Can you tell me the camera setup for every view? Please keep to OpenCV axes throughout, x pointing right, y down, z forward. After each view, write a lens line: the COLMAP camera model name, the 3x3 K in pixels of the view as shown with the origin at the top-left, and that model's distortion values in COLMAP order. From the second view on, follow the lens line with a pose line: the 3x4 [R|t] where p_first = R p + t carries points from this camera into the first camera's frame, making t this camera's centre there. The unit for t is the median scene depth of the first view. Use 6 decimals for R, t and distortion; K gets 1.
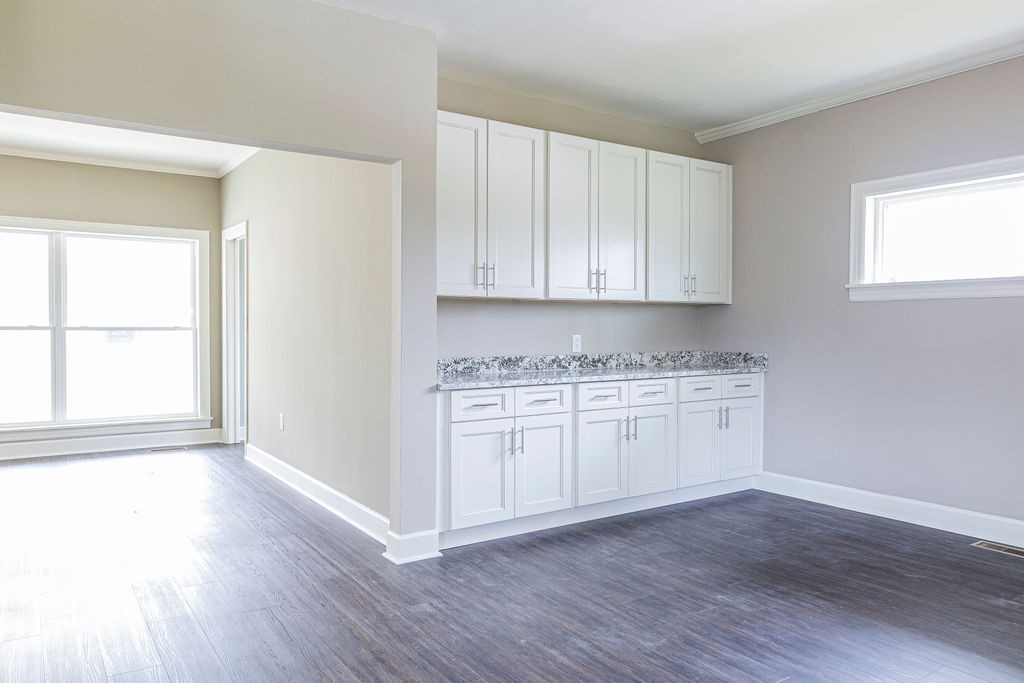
lens RADIAL K [[713.1, 0, 512.9], [0, 713.1, 328.4], [0, 0, 1]] dist [-0.058424, -0.000157]
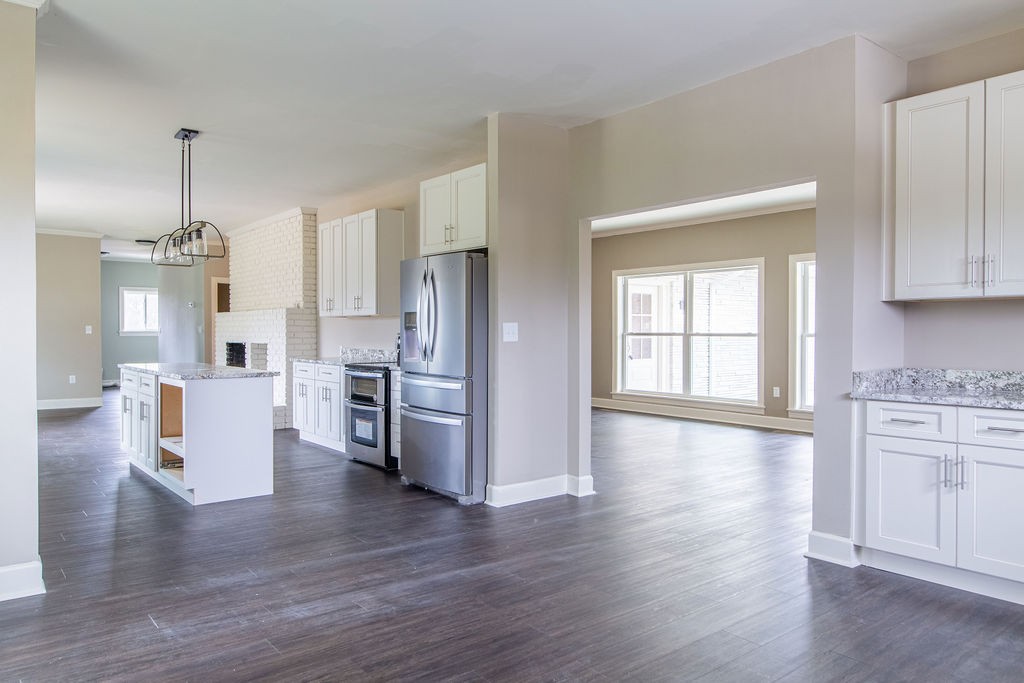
lens RADIAL K [[711.4, 0, 497.8], [0, 711.4, 343.6], [0, 0, 1]] dist [-0.051507, 0.037227]
pose [[0.061224, 0.013527, -0.998032, 0.807678], [-0.001563, 0.999908, 0.013457, -0.000278], [0.998123, 0.000737, 0.061240, 0.440589]]
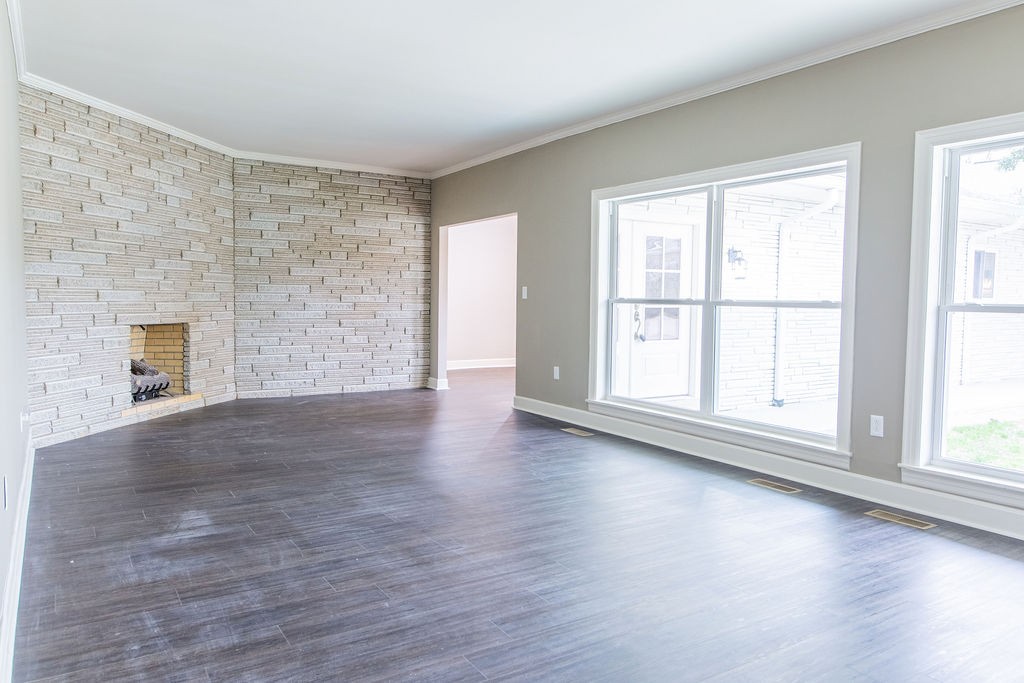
lens RADIAL K [[730.6, 0, 528.7], [0, 730.6, 344.8], [0, 0, 1]] dist [-0.001870, -0.000012]
pose [[-0.022167, 0.062343, -0.997809, 0.207501], [-0.013492, 0.997944, 0.062651, -0.001435], [0.999663, 0.014851, -0.021280, 0.728515]]
